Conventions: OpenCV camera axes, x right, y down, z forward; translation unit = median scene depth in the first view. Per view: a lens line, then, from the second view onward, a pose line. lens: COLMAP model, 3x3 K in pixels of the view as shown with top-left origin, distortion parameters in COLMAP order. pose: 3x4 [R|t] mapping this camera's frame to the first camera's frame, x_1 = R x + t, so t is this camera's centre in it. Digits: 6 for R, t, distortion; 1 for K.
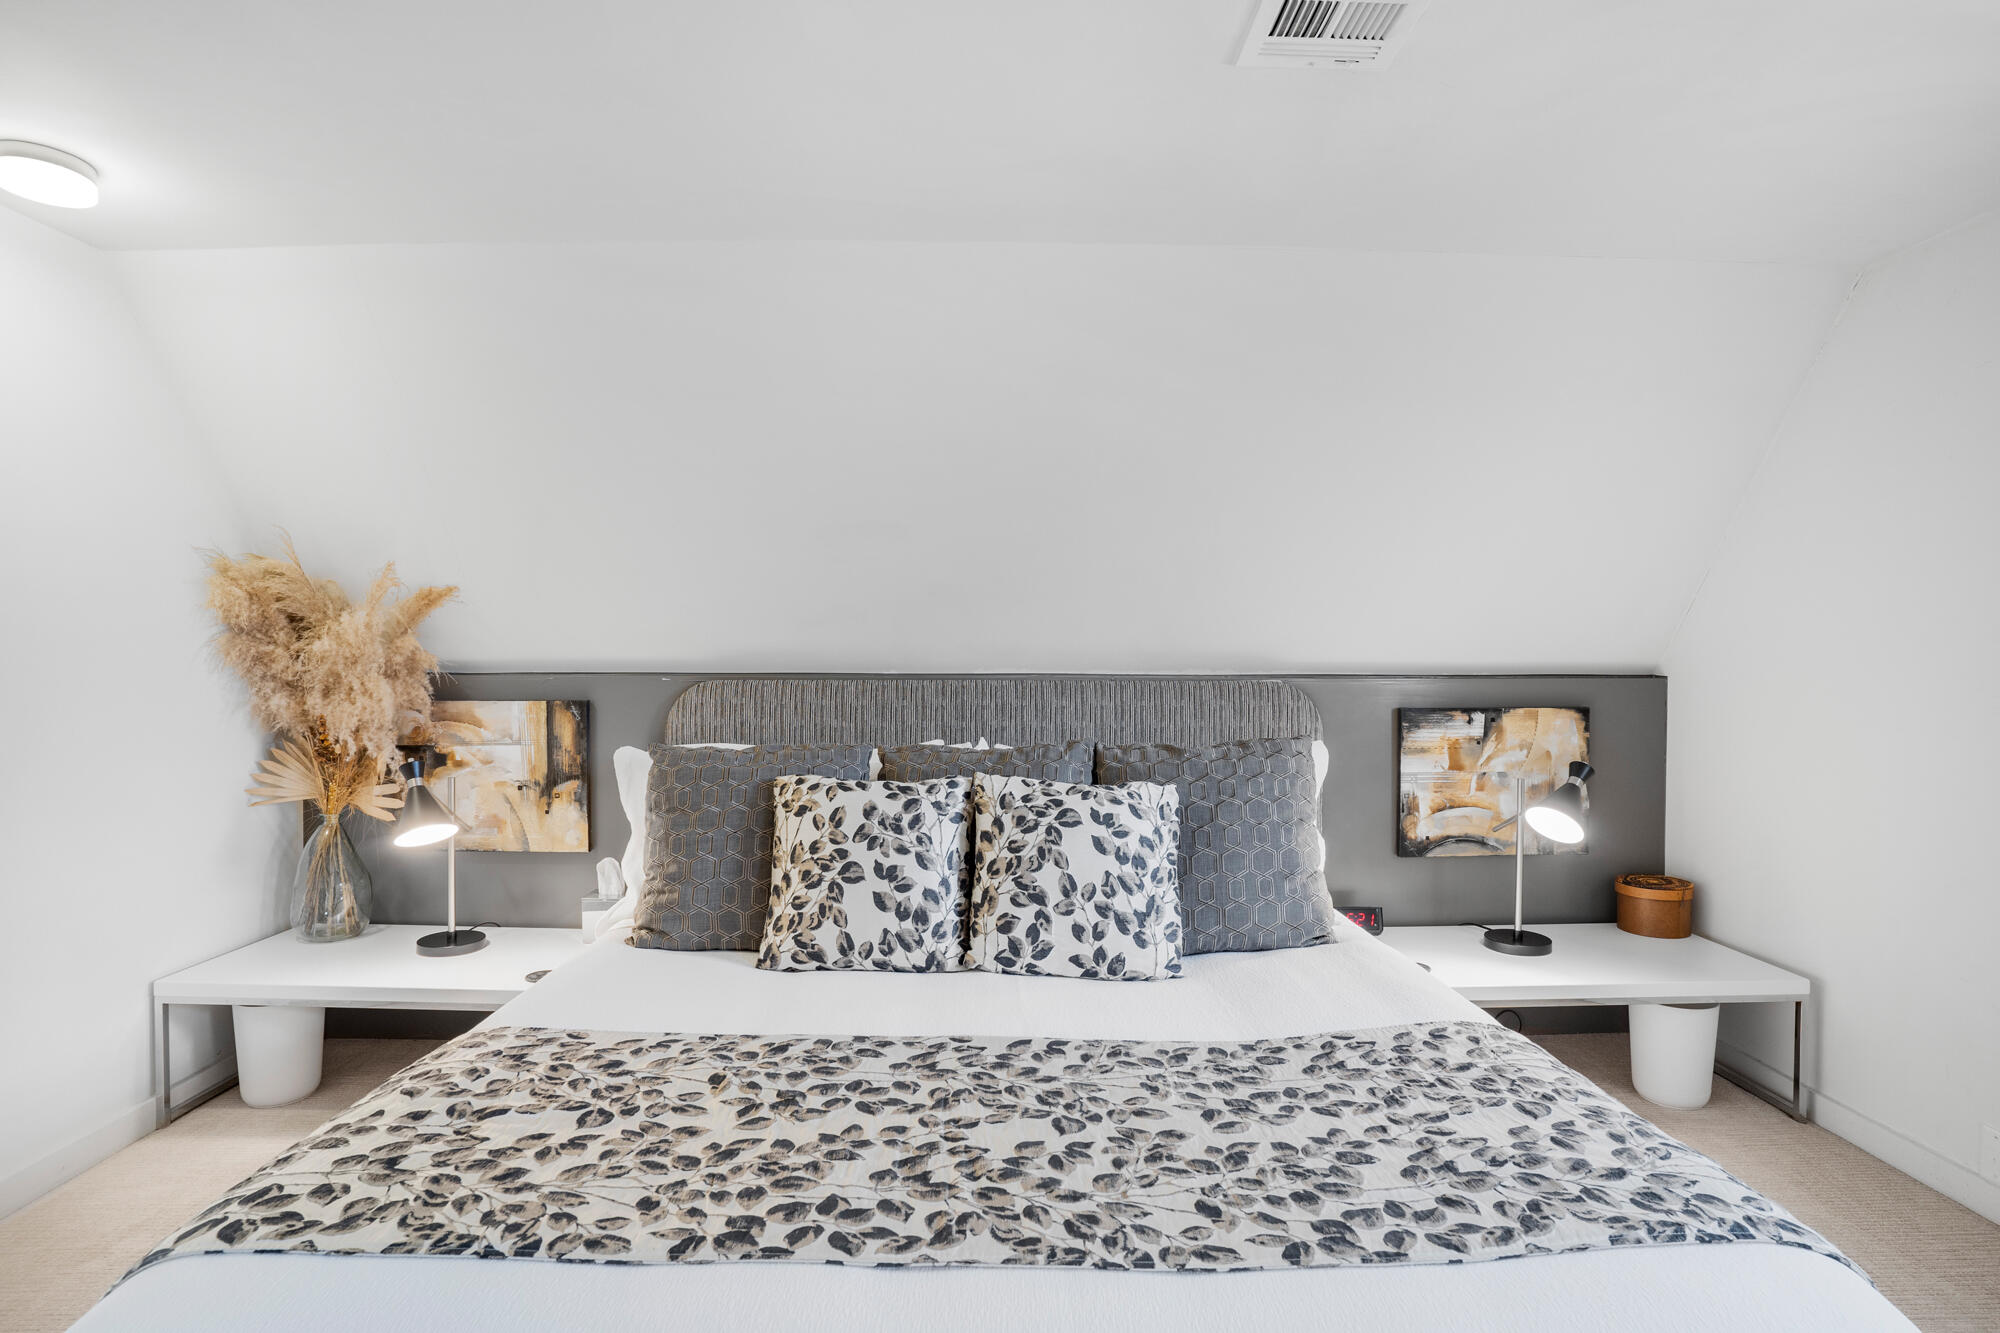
lens RADIAL K [[998.7, 0, 1000.0], [0, 998.7, 666.5], [0, 0, 1]] dist [-0.083822, 0.038605]
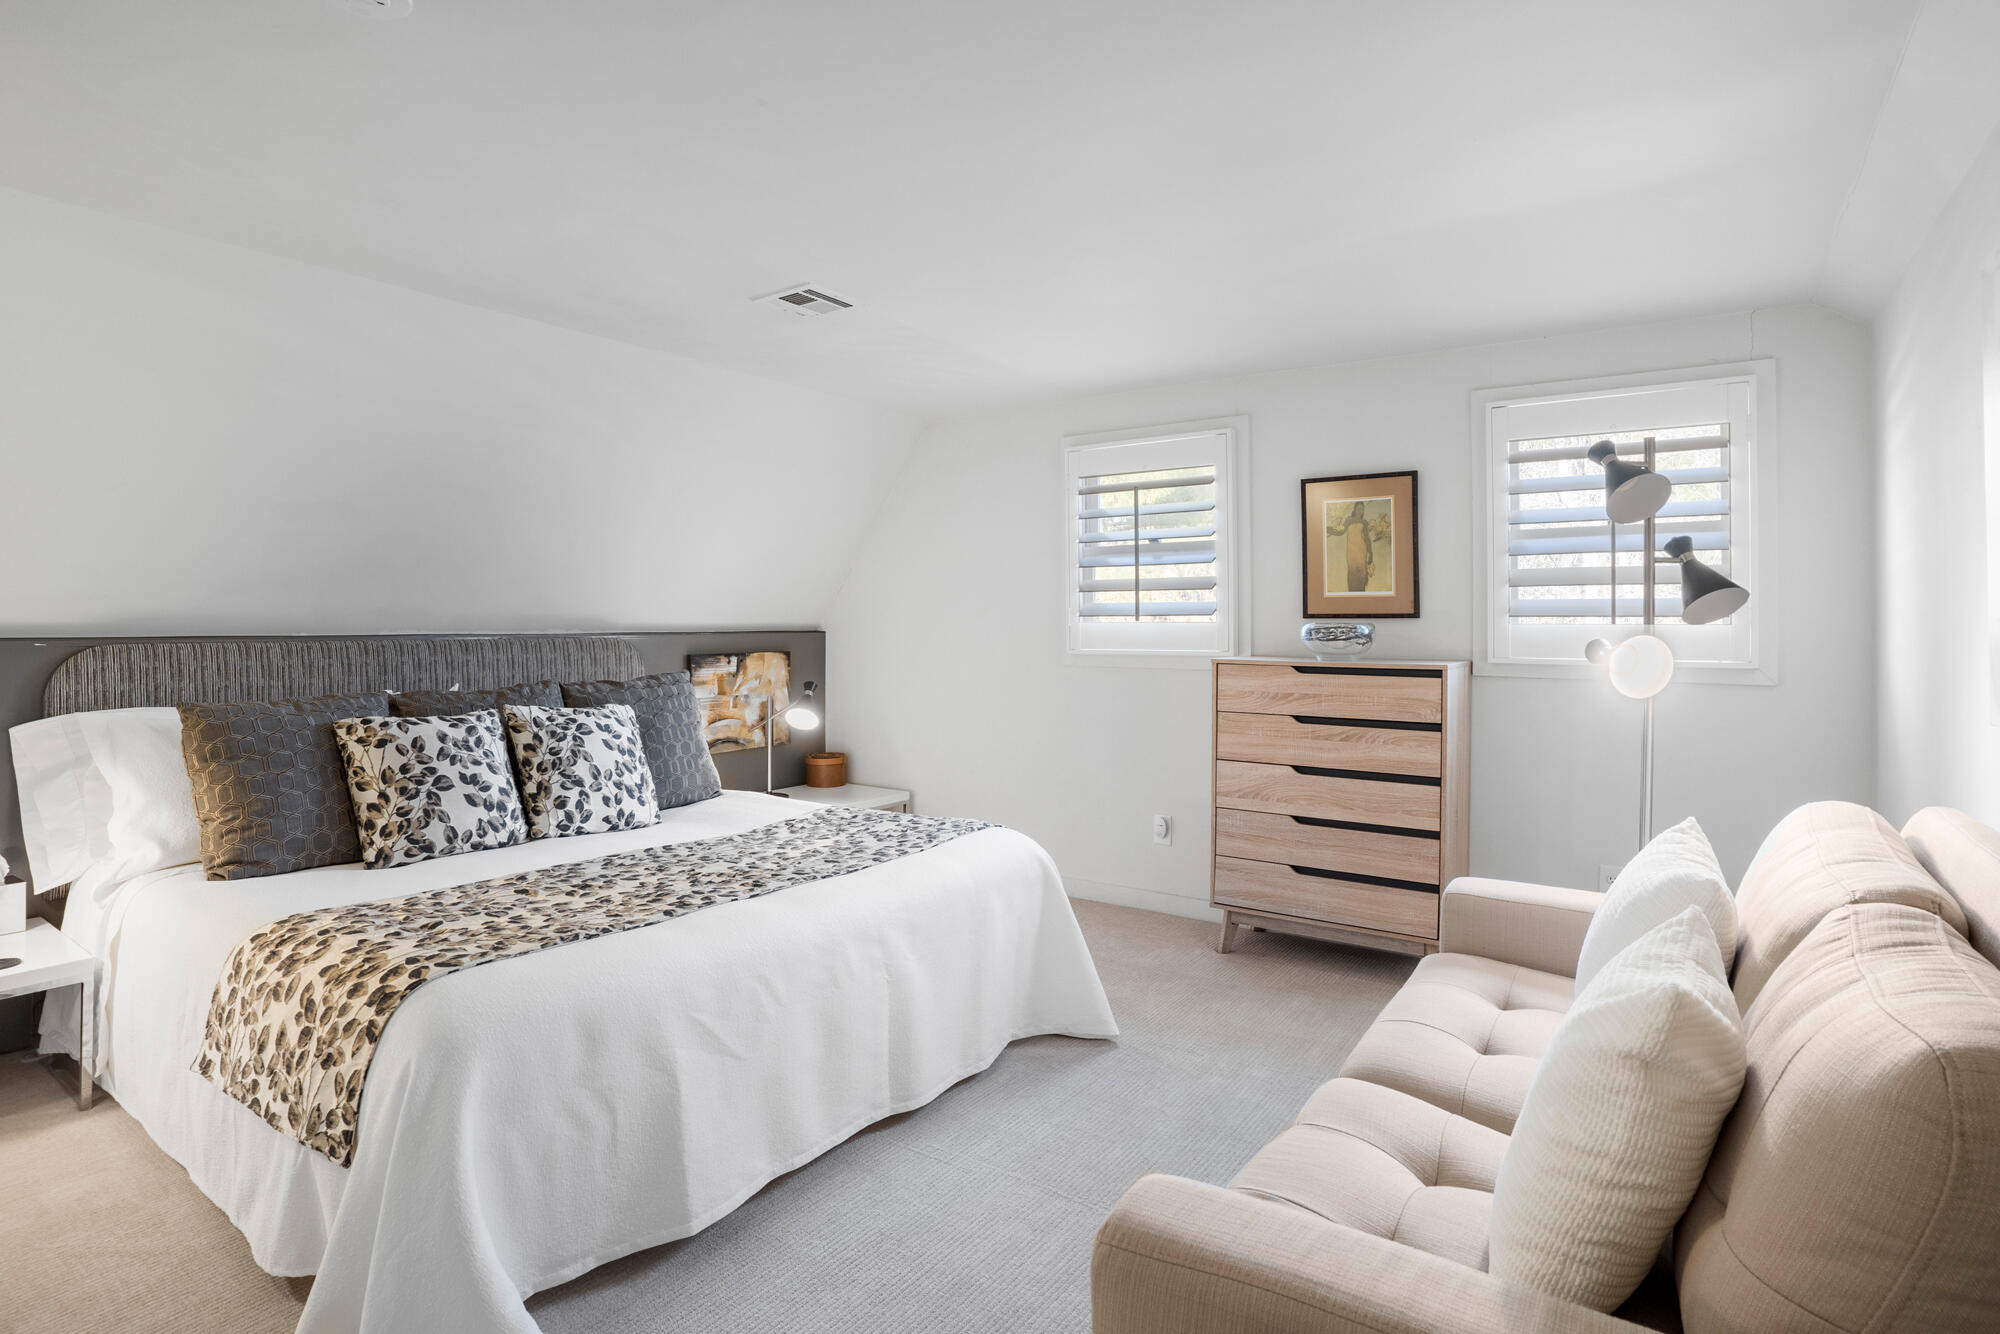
lens RADIAL K [[998.7, 0, 1000.0], [0, 998.7, 667.0], [0, 0, 1]] dist [-0.083822, 0.038605]
pose [[0.594894, -0.037368, 0.802935, -0.746496], [0.007354, 0.999130, 0.041051, 0.004965], [-0.803770, -0.018516, 0.594652, -0.367424]]
